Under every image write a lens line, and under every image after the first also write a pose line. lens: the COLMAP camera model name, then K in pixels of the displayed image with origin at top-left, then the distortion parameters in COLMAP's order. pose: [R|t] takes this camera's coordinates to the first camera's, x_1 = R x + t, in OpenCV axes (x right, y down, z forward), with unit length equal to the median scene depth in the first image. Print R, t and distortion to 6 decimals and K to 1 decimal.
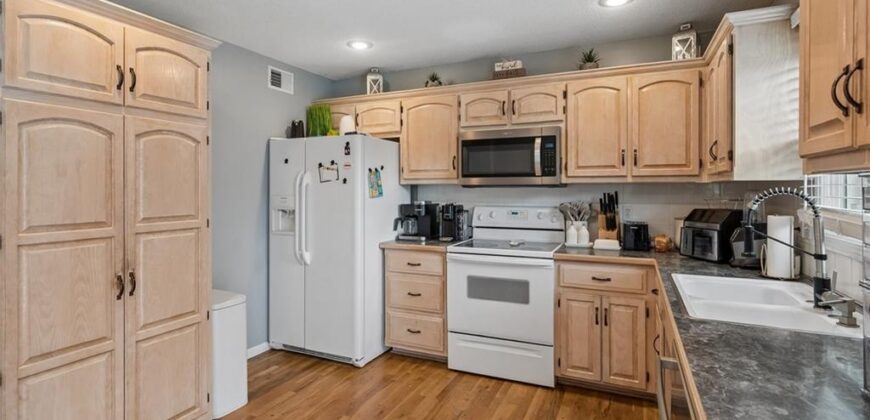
lens RADIAL K [[425.7, 0, 464.2], [0, 425.7, 188.4], [0, 0, 1]] dist [0.000889, 0.000161]
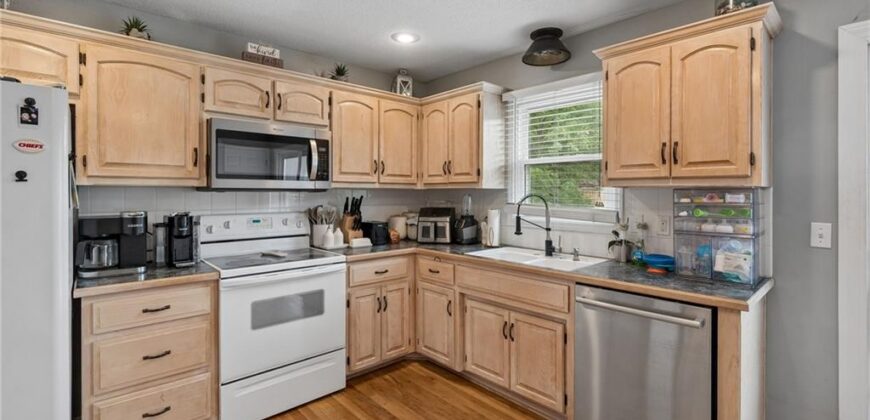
lens RADIAL K [[378.6, 0, 435.4], [0, 378.6, 192.8], [0, 0, 1]] dist [-0.000045, -0.001023]
pose [[0.418491, 0.002630, 0.908217, -0.500438], [-0.003713, 0.999992, -0.001185, -0.000102], [-0.908213, -0.002876, 0.418498, 0.403258]]
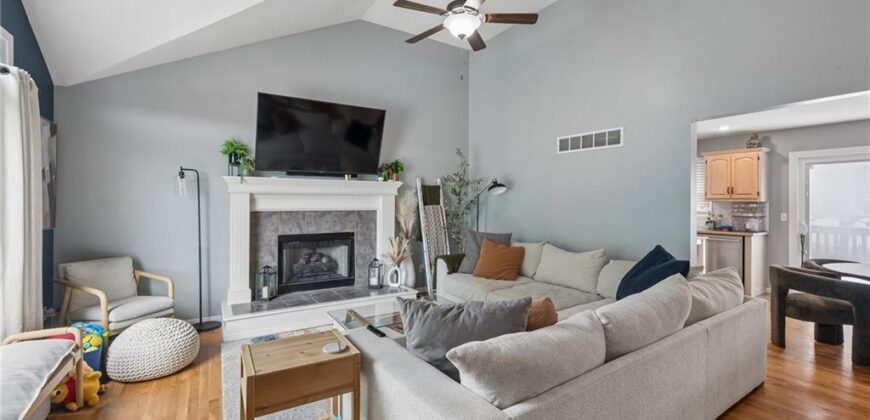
lens RADIAL K [[371.0, 0, 427.0], [0, 371.0, 199.6], [0, 0, 1]] dist [0.001039, 0.000279]
pose [[0.554712, 0.005122, 0.832027, -2.291254], [-0.006402, 0.999978, -0.001888, -0.008972], [-0.832018, -0.004280, 0.554733, 0.558031]]
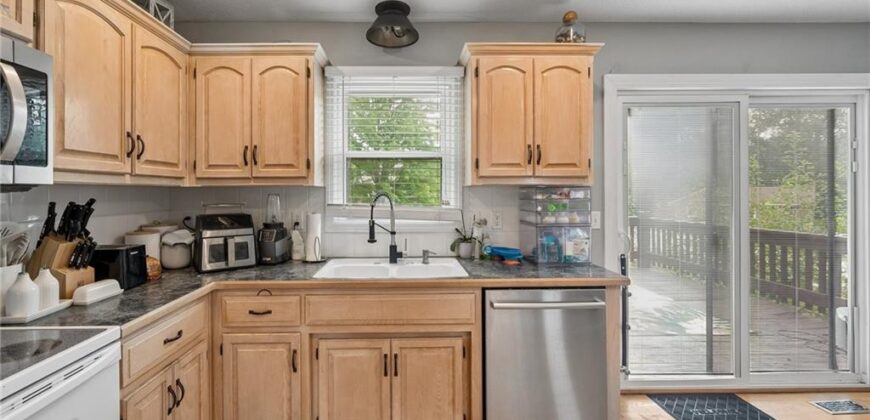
lens RADIAL K [[371.0, 0, 407.2], [0, 371.0, 191.1], [0, 0, 1]] dist [0.001039, 0.000279]
pose [[-0.389064, 0.004807, 0.921198, -0.291872], [0.004673, 0.999984, -0.003245, 0.000370], [-0.921199, 0.003042, -0.389080, 0.819451]]
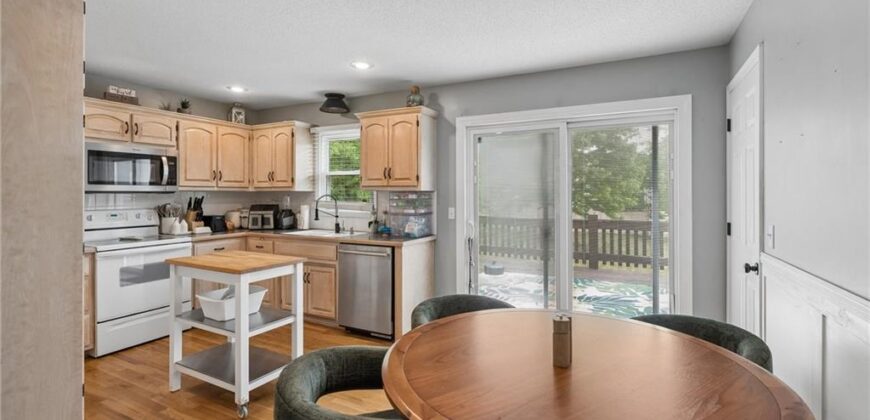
lens RADIAL K [[378.6, 0, 431.5], [0, 378.6, 193.7], [0, 0, 1]] dist [-0.000045, -0.001023]
pose [[0.066543, 0.001763, 0.997782, -1.002380], [-0.001285, 0.999998, -0.001681, -0.000559], [-0.997783, -0.001170, 0.066545, 0.070944]]
